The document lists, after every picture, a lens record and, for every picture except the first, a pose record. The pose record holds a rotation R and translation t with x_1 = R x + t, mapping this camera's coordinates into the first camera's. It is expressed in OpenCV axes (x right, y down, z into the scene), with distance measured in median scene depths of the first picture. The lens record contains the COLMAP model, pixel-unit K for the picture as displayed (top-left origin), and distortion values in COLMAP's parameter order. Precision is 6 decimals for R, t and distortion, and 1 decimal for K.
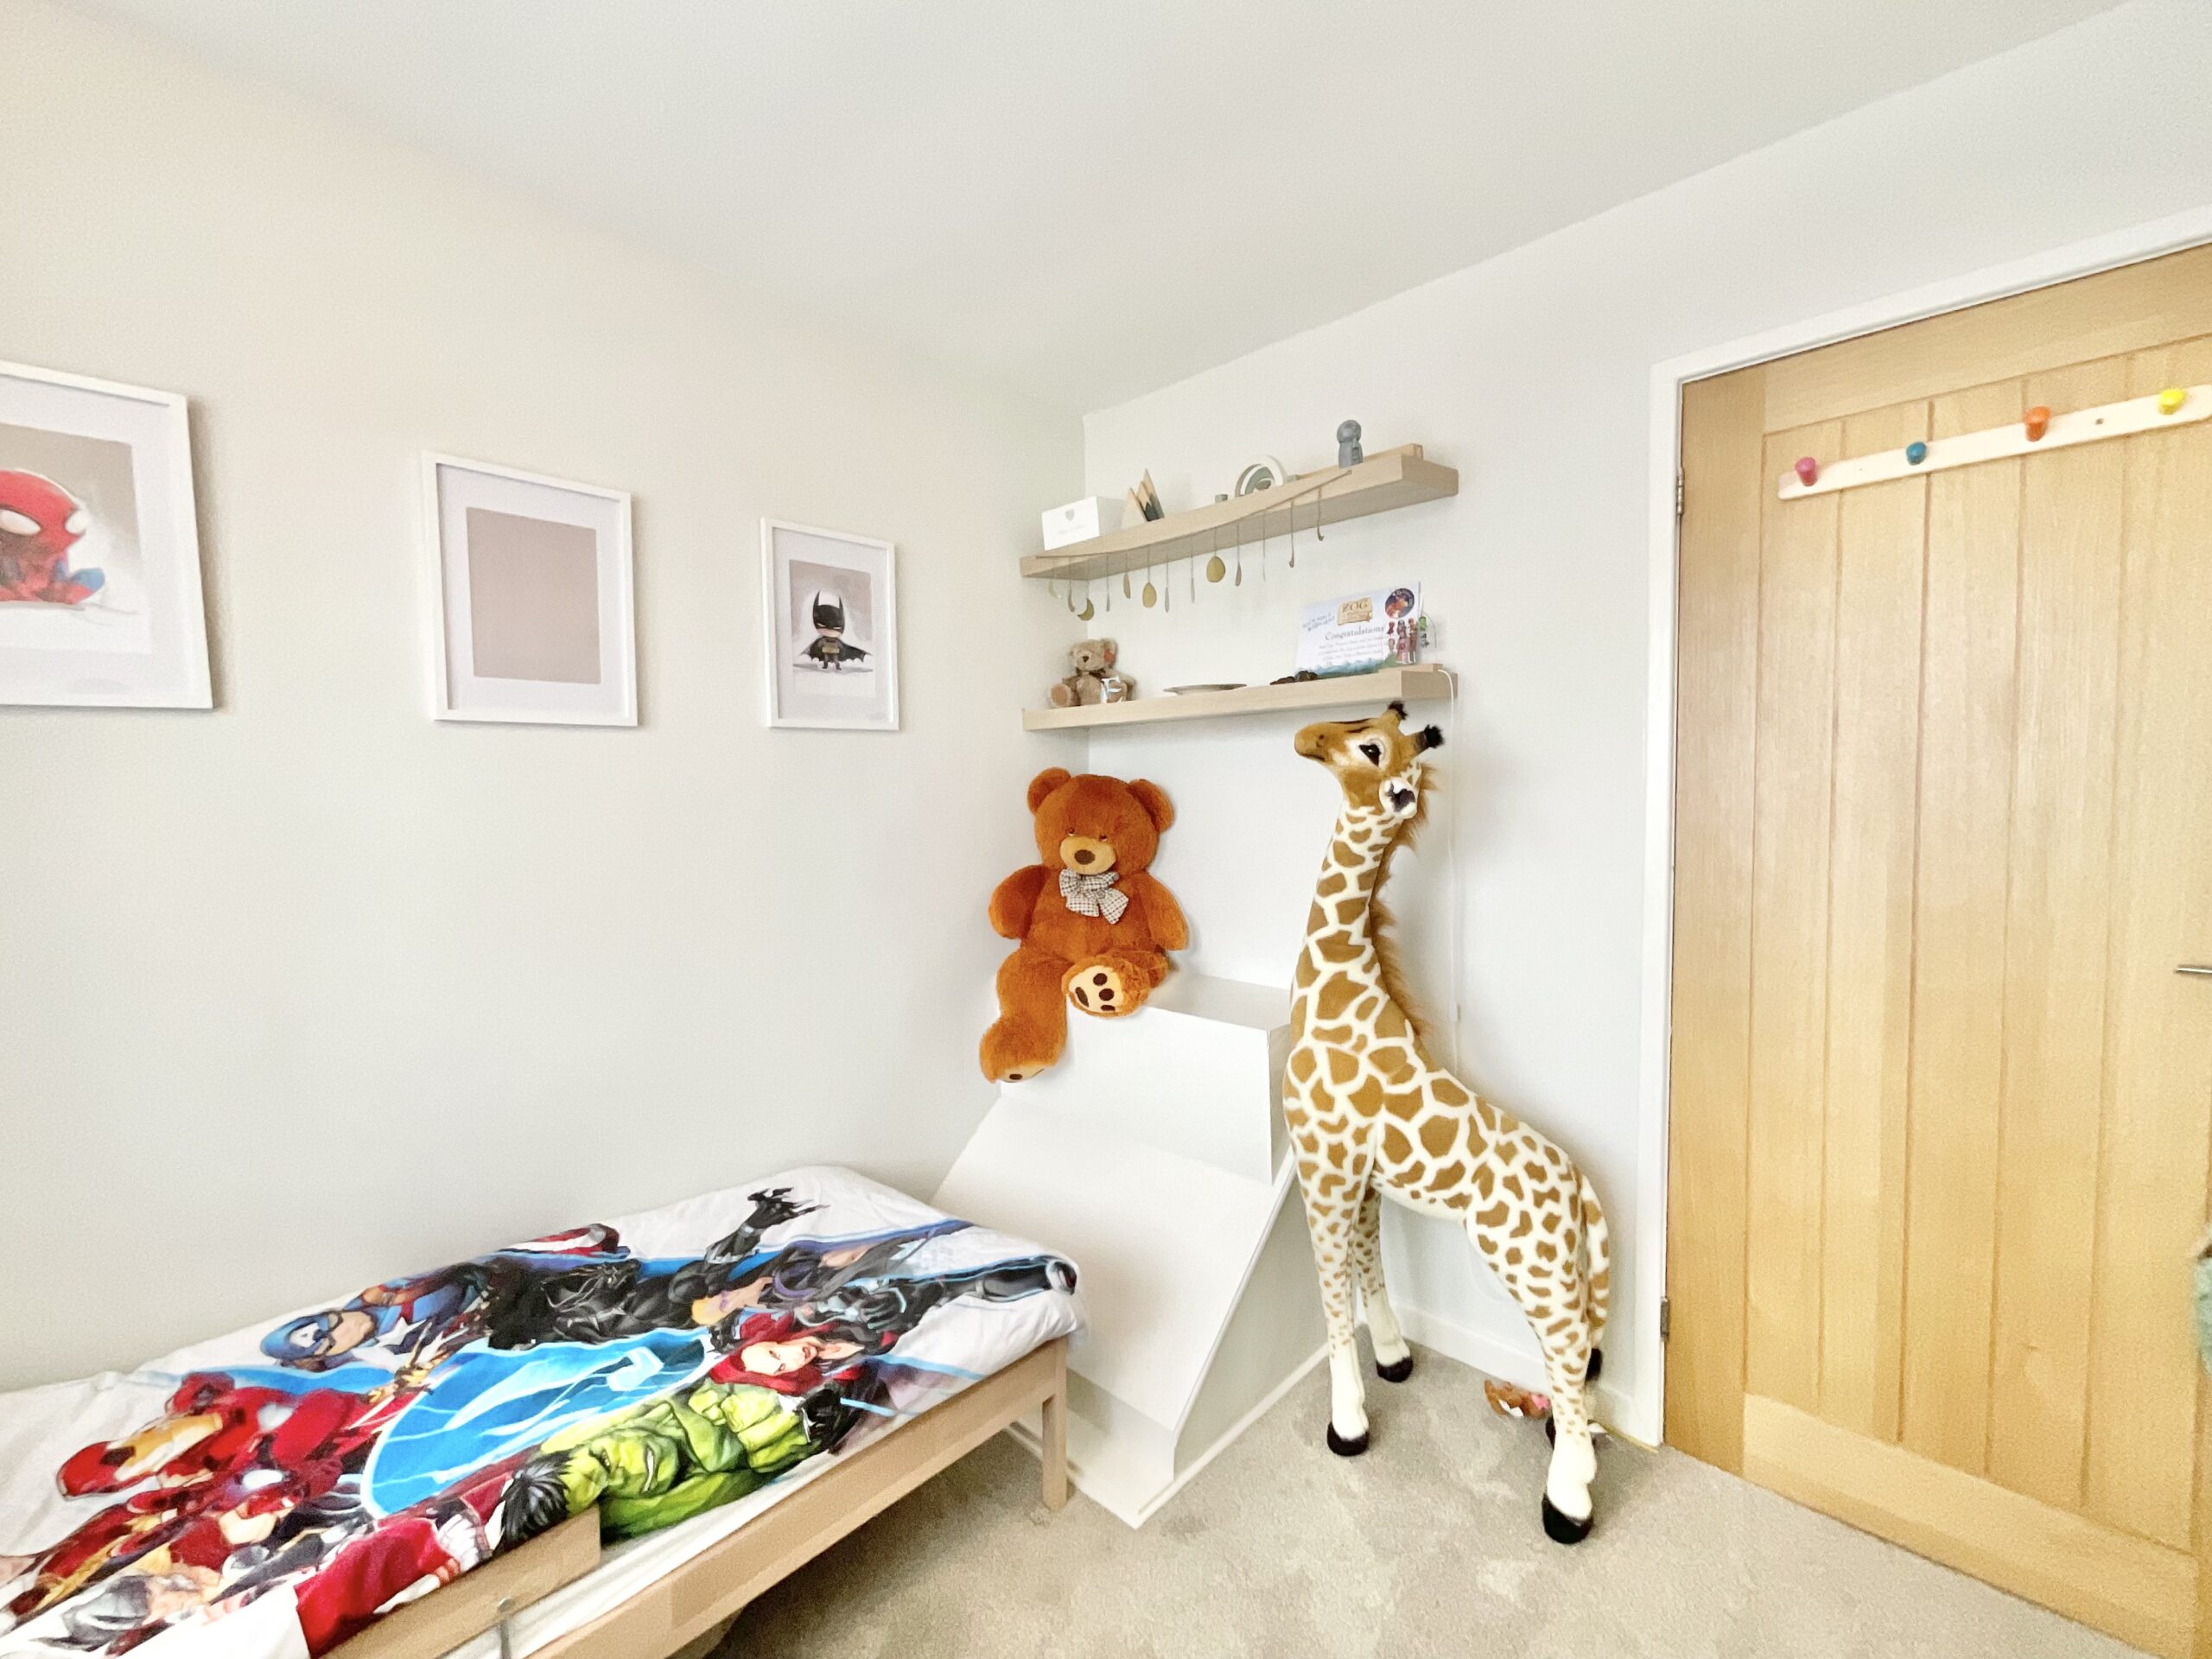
lens RADIAL K [[897.4, 0, 1104.3], [0, 897.4, 826.4], [0, 0, 1]] dist [-0.011444, 0.004769]
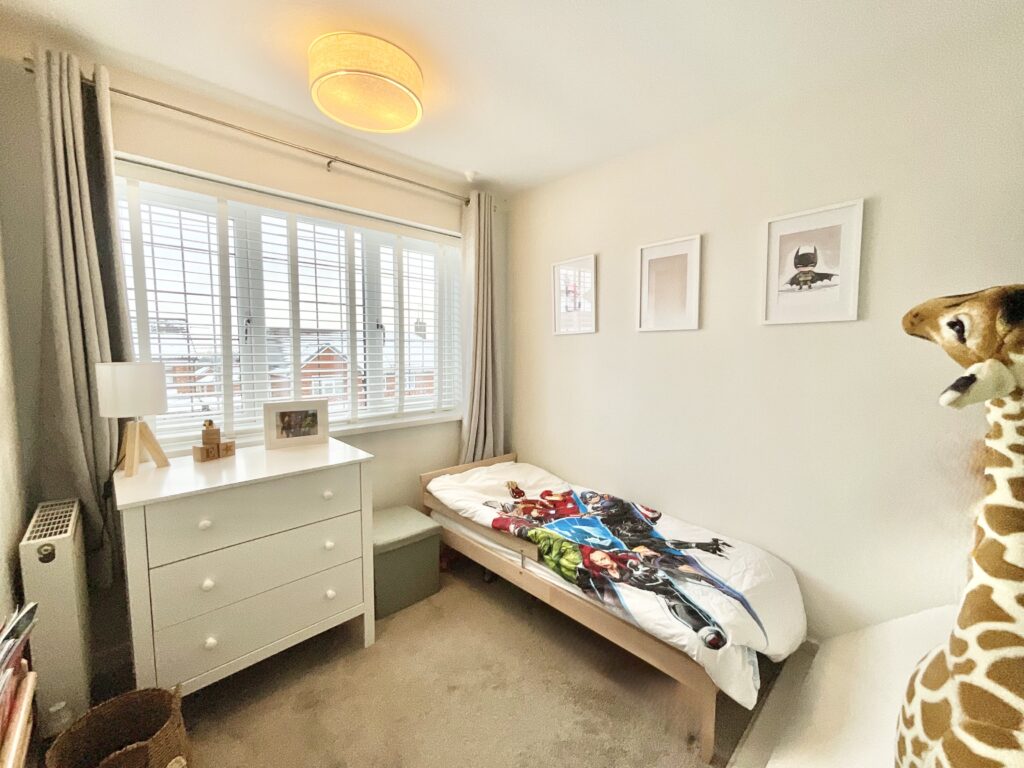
lens RADIAL K [[415.4, 0, 511.2], [0, 415.4, 382.6], [0, 0, 1]] dist [-0.011444, 0.004769]
pose [[-0.047033, 0.087545, -0.995050, 0.726908], [-0.048272, 0.994789, 0.089804, -0.048259], [0.997726, 0.052256, -0.042562, 0.607146]]
